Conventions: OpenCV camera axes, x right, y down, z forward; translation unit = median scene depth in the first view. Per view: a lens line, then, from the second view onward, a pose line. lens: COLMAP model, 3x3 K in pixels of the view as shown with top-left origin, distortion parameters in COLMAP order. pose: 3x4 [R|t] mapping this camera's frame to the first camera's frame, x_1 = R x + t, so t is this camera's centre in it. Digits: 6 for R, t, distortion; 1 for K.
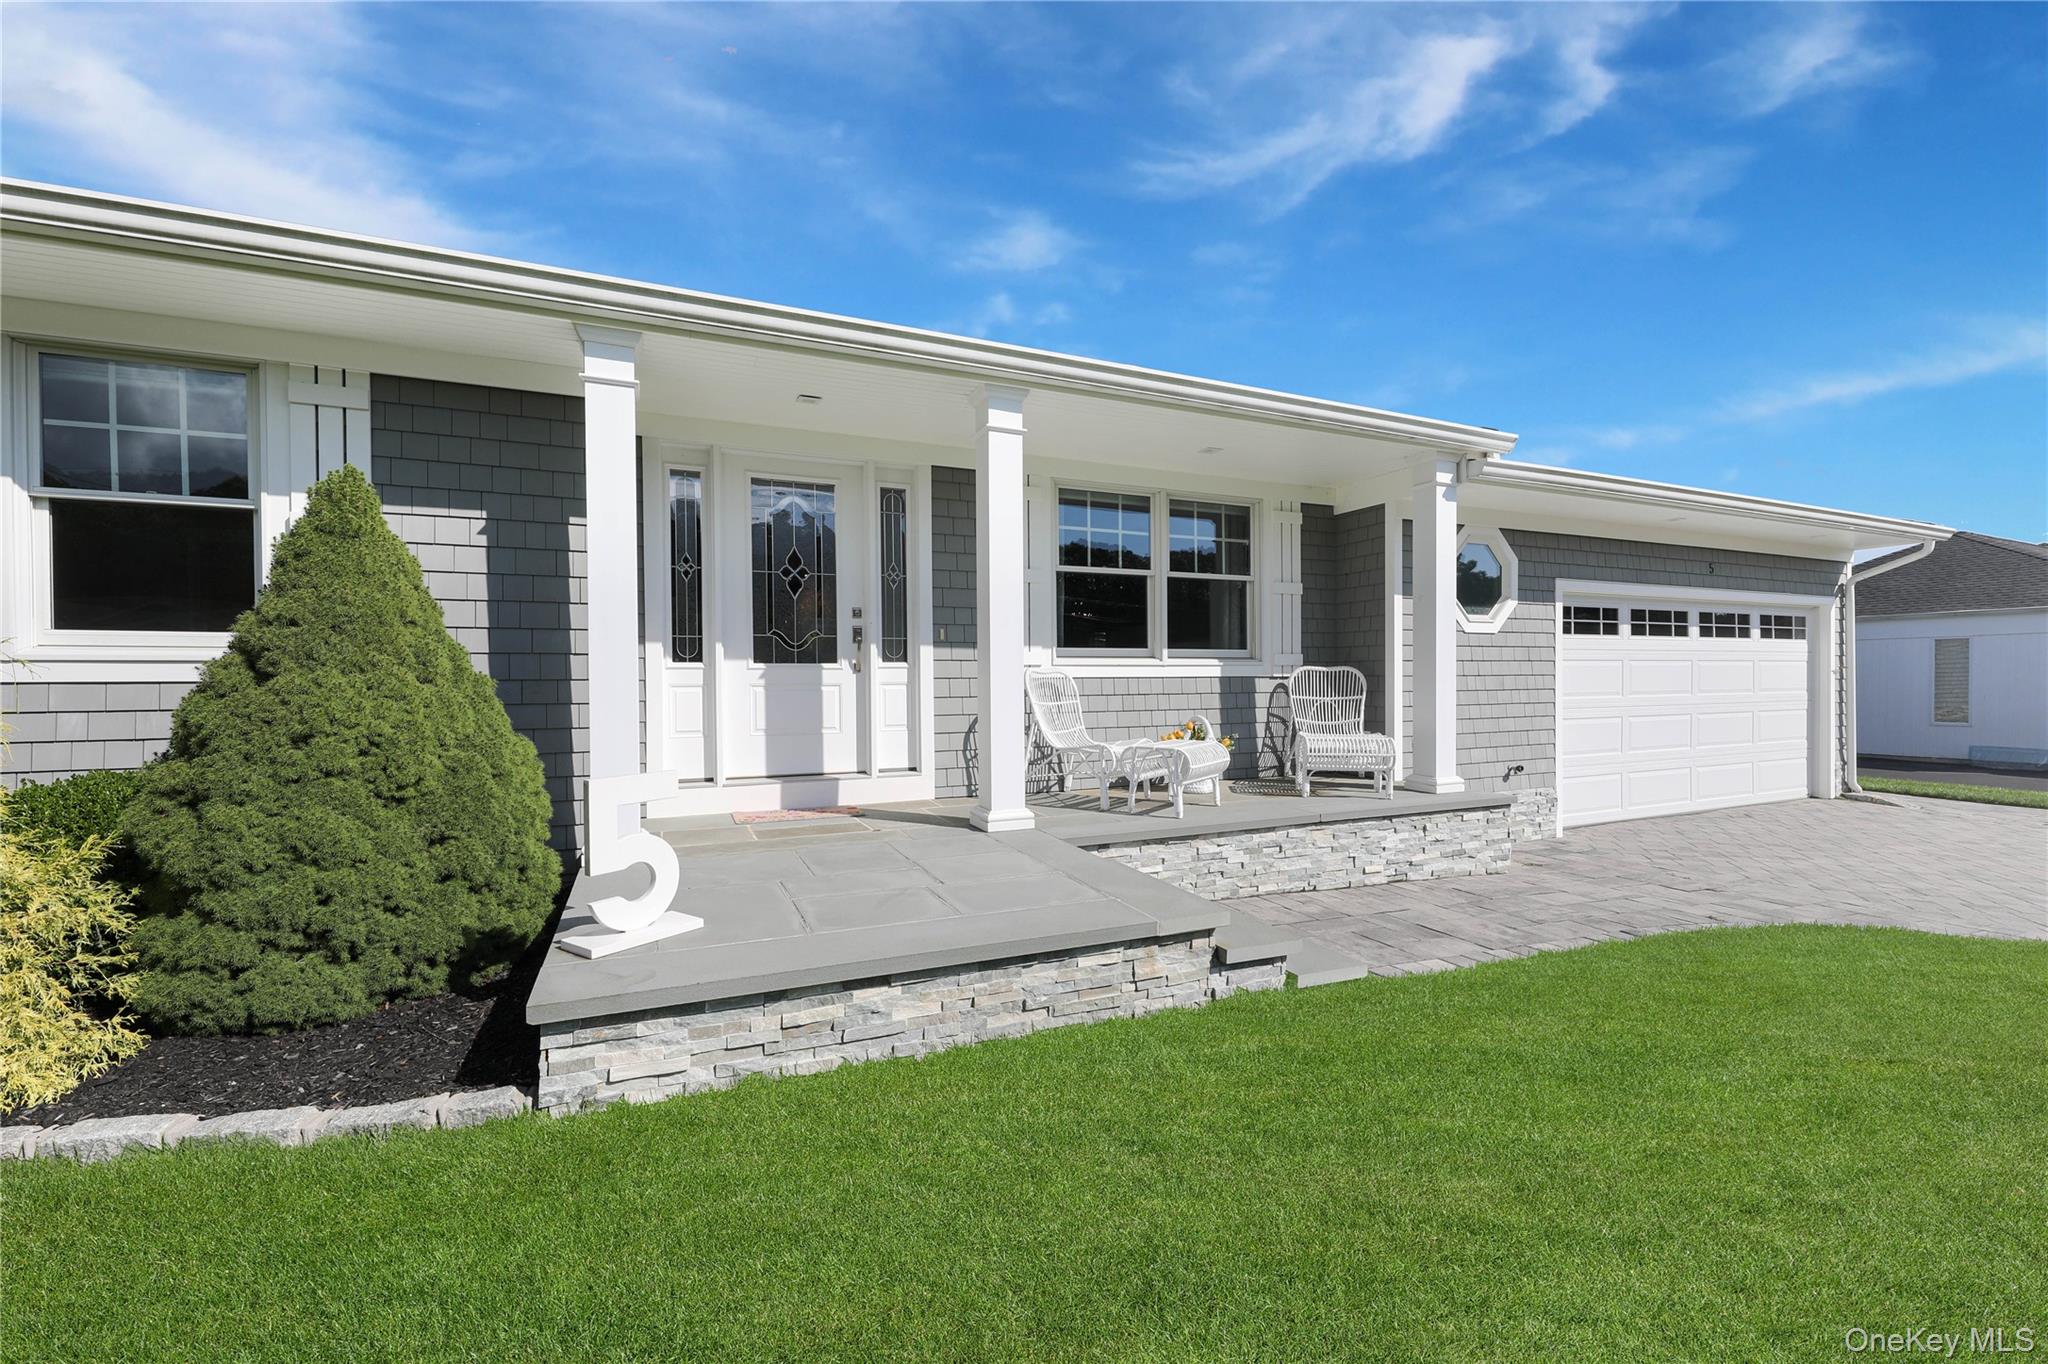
lens RADIAL K [[834.2, 0, 1006.3], [0, 834.2, 692.5], [0, 0, 1]] dist [-0.003119, -0.000487]
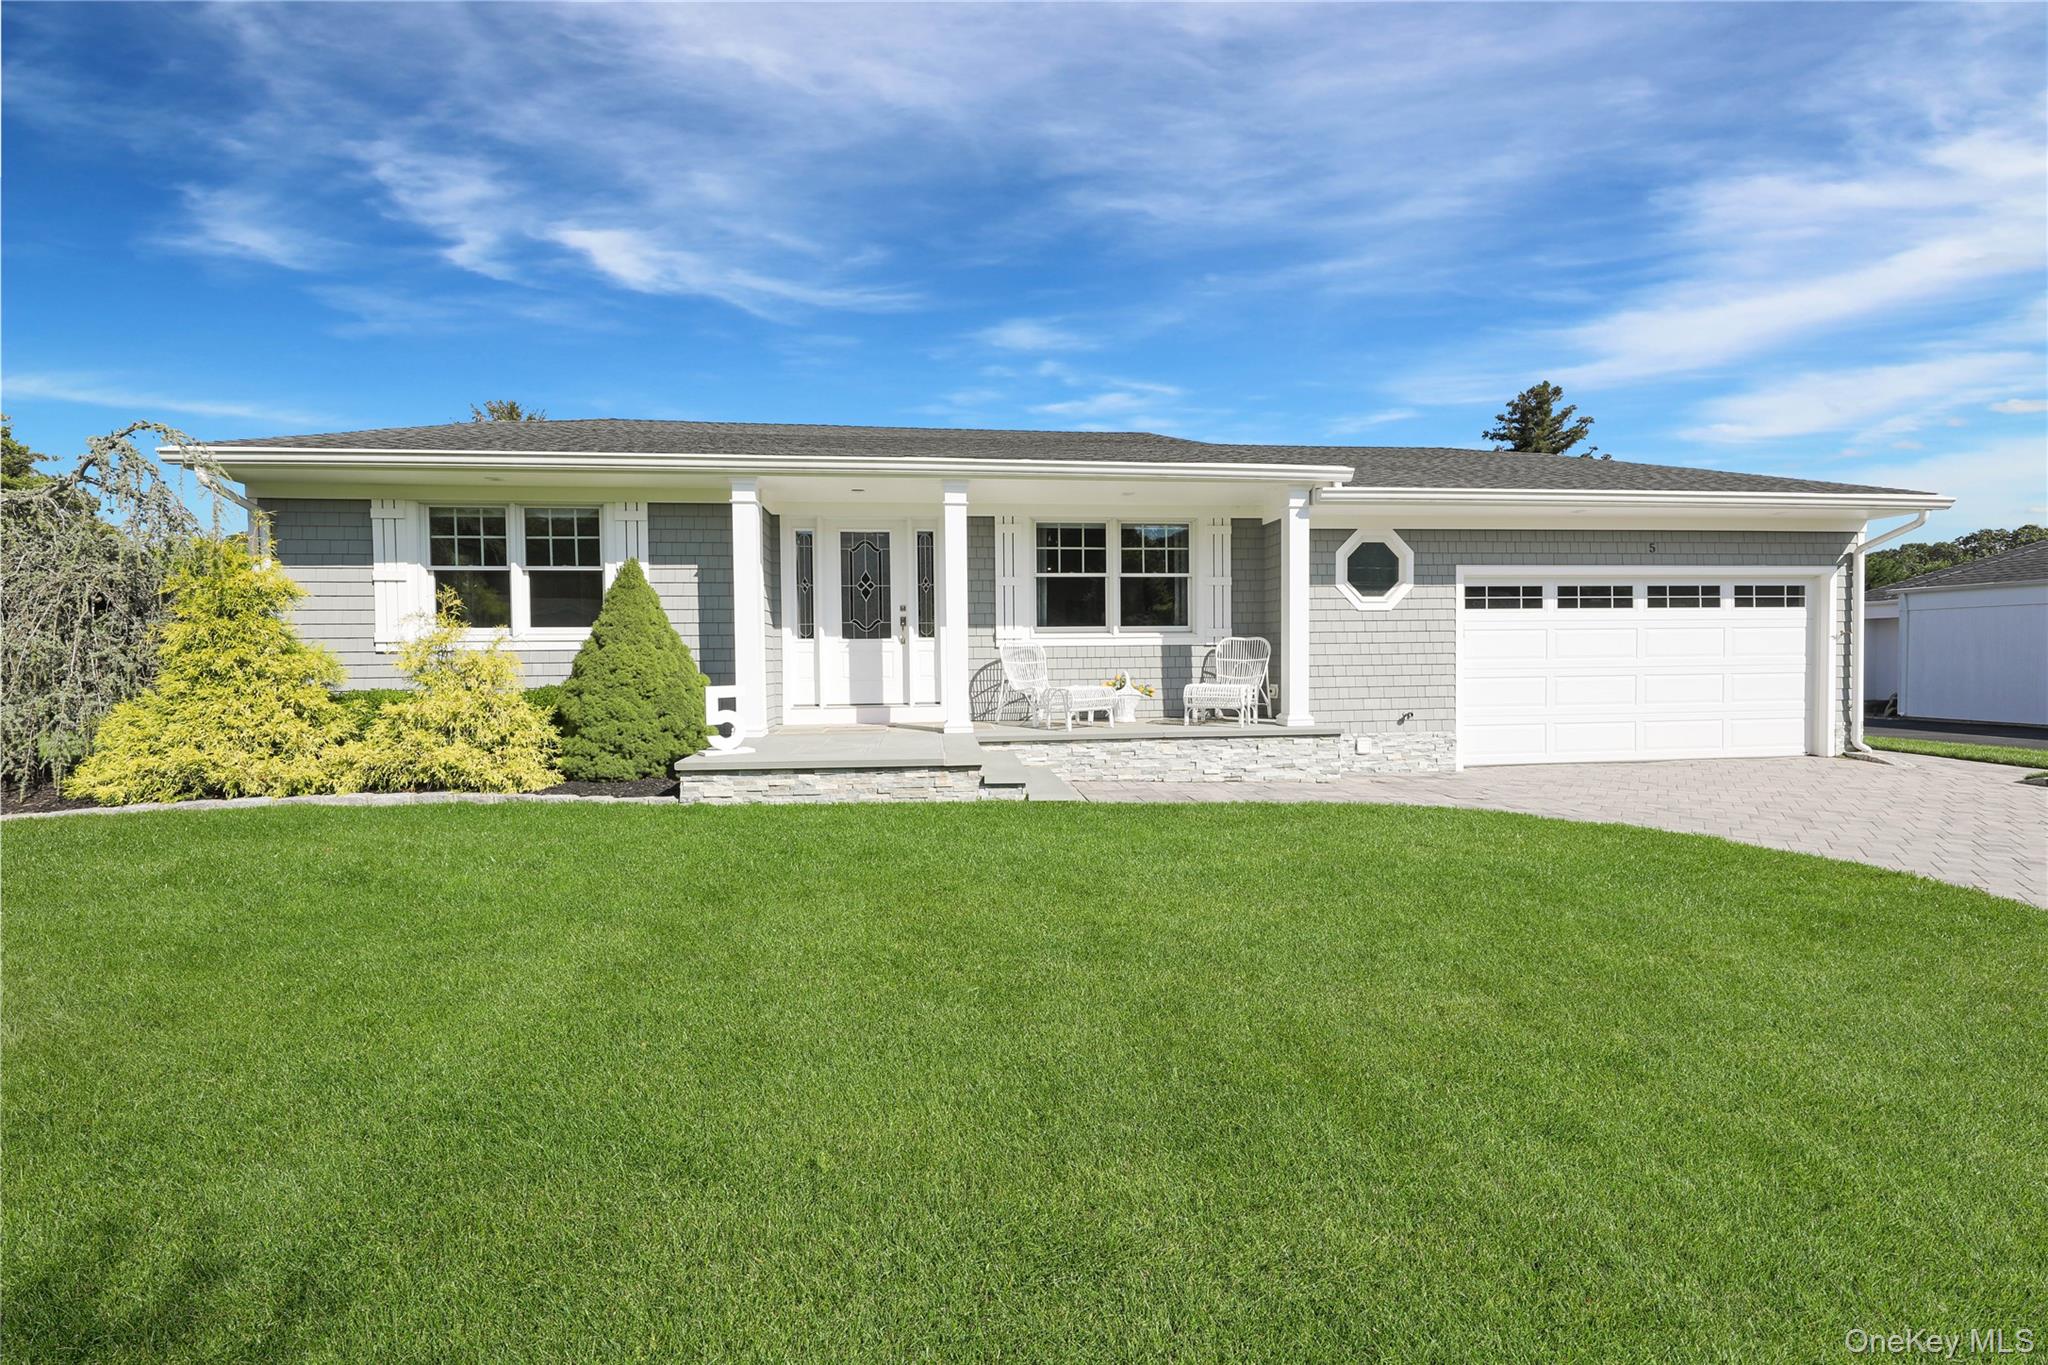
lens RADIAL K [[829.2, 0, 1021.0], [0, 829.2, 676.6], [0, 0, 1]] dist [0.000856, -0.000713]
pose [[0.957192, 0.003941, -0.289426, 0.451324], [-0.000164, 0.999915, 0.013074, 0.016864], [0.289452, -0.012467, 0.957111, -0.445256]]
